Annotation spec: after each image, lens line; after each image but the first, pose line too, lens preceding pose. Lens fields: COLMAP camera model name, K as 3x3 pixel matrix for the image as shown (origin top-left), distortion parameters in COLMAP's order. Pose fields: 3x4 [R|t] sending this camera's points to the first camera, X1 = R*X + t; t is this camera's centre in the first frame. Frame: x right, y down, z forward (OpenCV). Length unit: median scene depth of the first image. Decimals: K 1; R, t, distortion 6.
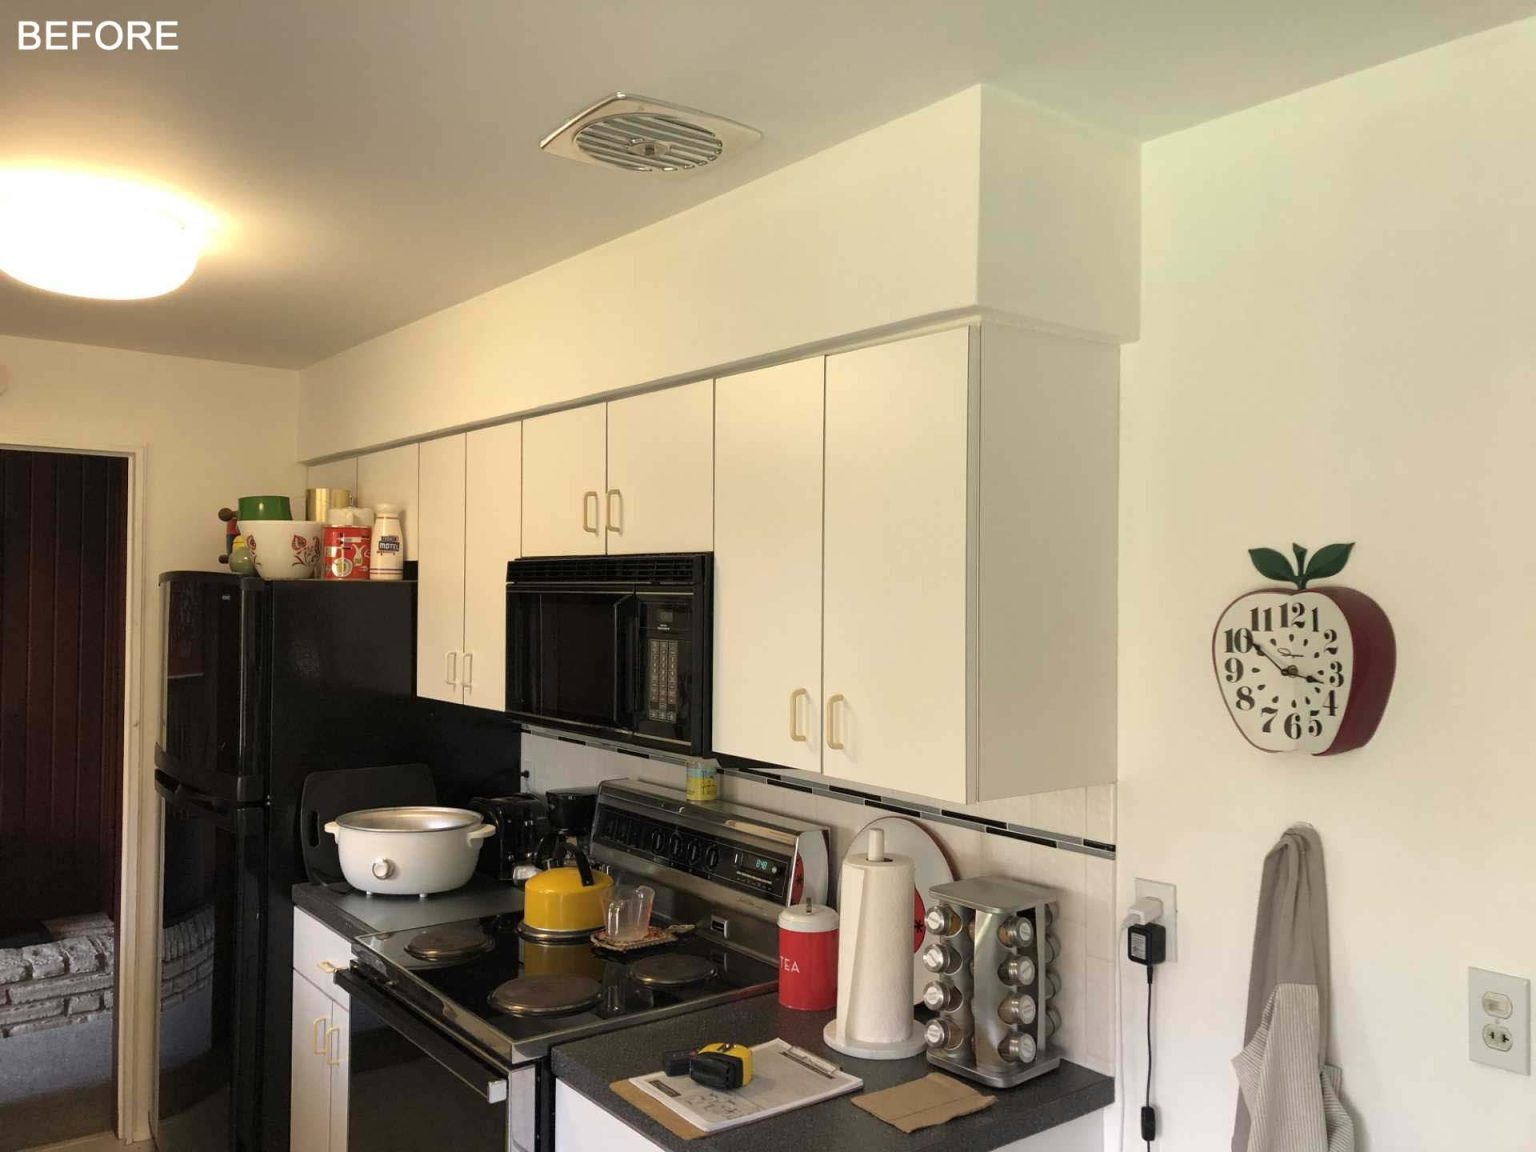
lens RADIAL K [[1284.6, 0, 768.0], [0, 1284.6, 576.0], [0, 0, 1]] dist [0.007178, -0.005402]
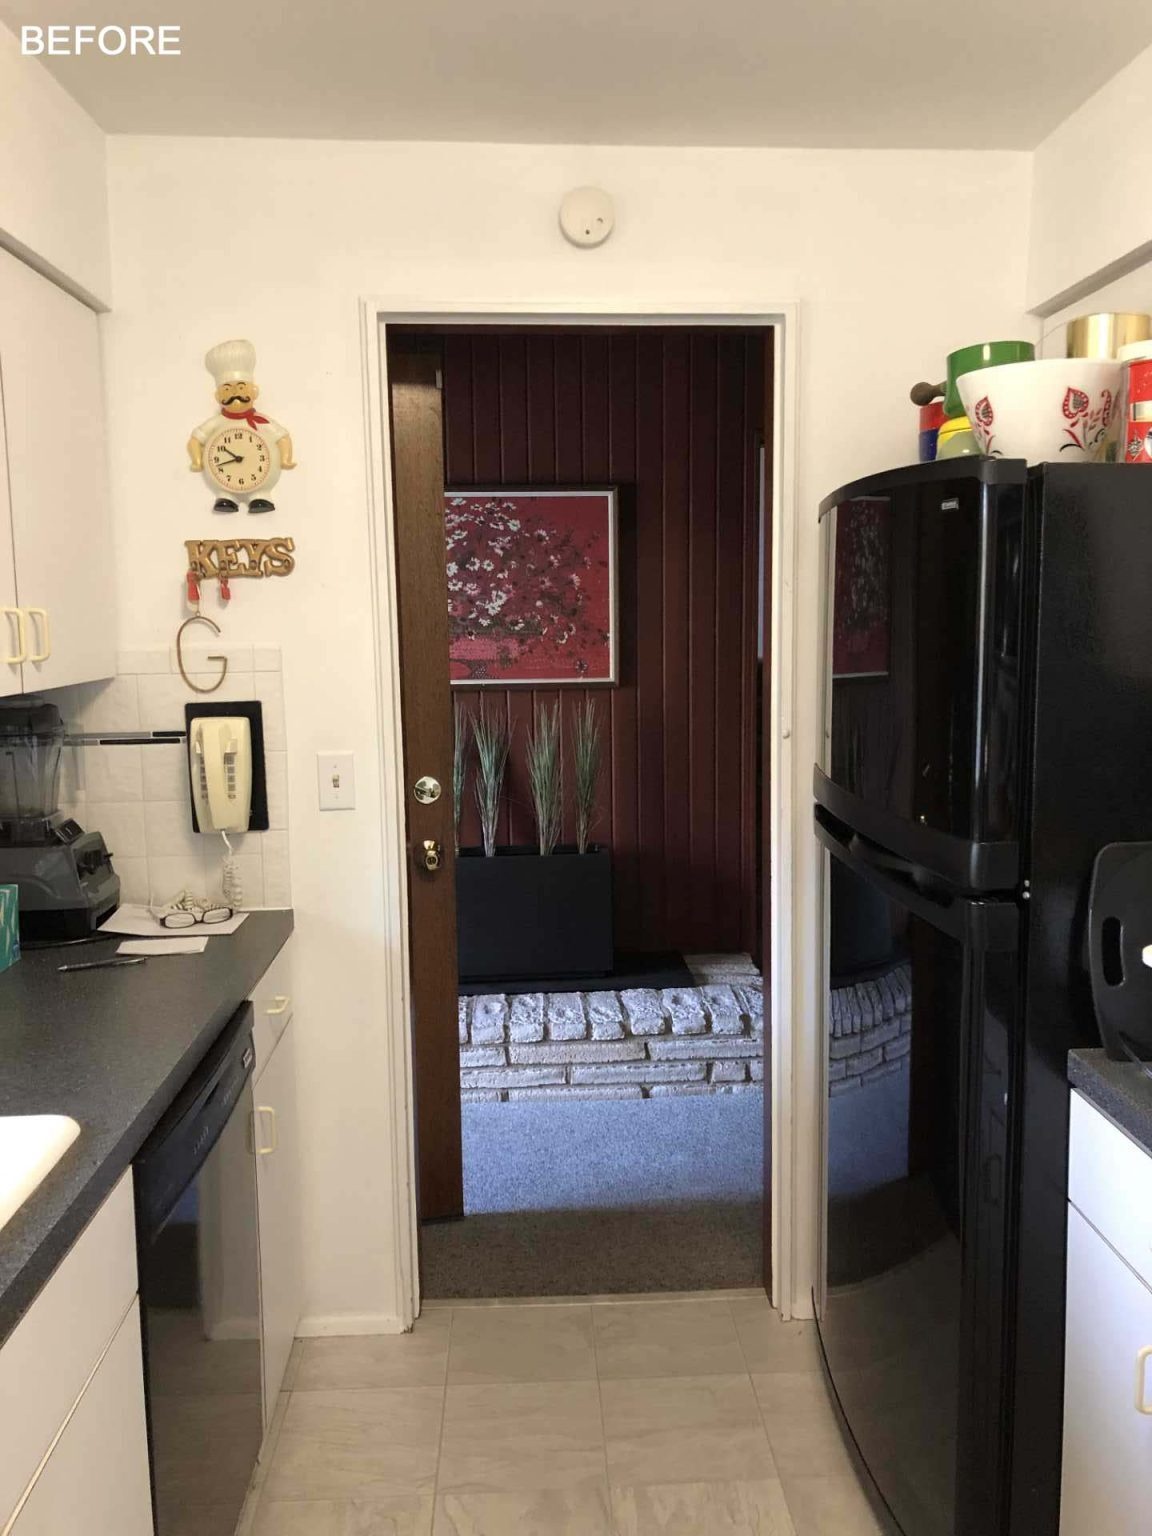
lens RADIAL K [[1207.8, 0, 576.0], [0, 1207.8, 768.0], [0, 0, 1]] dist [0.098524, -0.195942]
pose [[0.817666, 0.051029, -0.573427, -0.183889], [0.031886, 0.990520, 0.133614, 0.037360], [0.574809, -0.127536, 0.808288, 0.357001]]
